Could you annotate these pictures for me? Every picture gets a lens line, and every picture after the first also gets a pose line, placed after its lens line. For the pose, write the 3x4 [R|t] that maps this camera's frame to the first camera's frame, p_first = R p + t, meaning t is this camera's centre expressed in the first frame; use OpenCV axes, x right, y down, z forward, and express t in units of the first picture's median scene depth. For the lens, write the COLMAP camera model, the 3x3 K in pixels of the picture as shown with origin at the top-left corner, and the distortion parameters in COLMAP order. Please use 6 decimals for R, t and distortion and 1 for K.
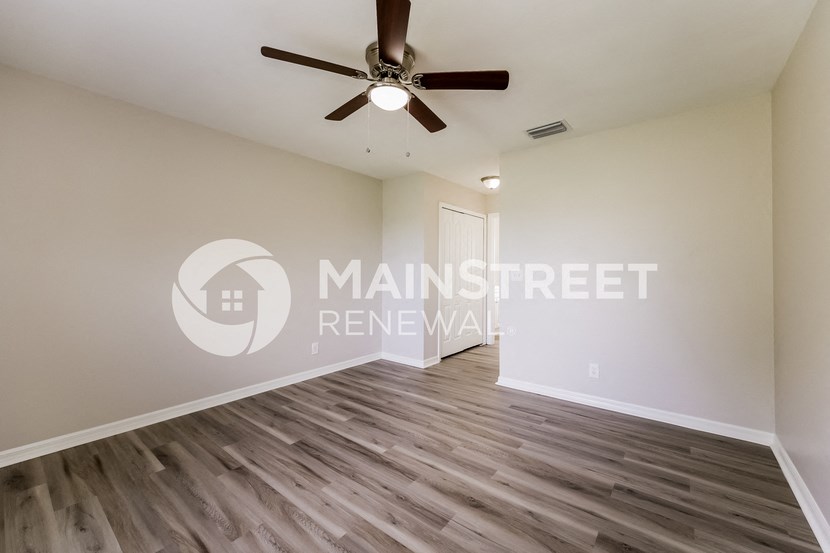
lens RADIAL K [[338.2, 0, 416.0], [0, 338.2, 273.7], [0, 0, 1]] dist [-0.002843, -0.000360]
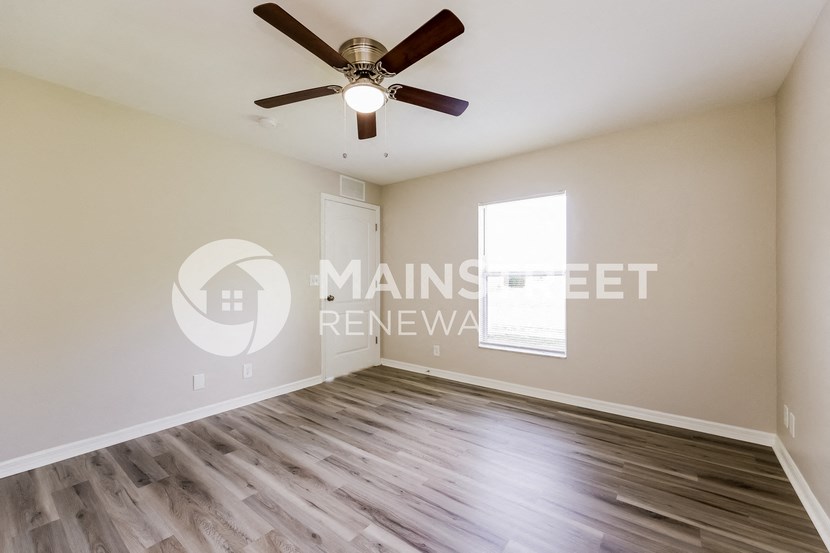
lens RADIAL K [[338.2, 0, 418.6], [0, 338.2, 277.7], [0, 0, 1]] dist [-0.002843, -0.000360]
pose [[-0.999645, 0.002381, -0.026521, -0.209521], [0.002093, 0.999939, 0.010863, -0.014305], [0.026545, 0.010804, -0.999589, 1.948231]]
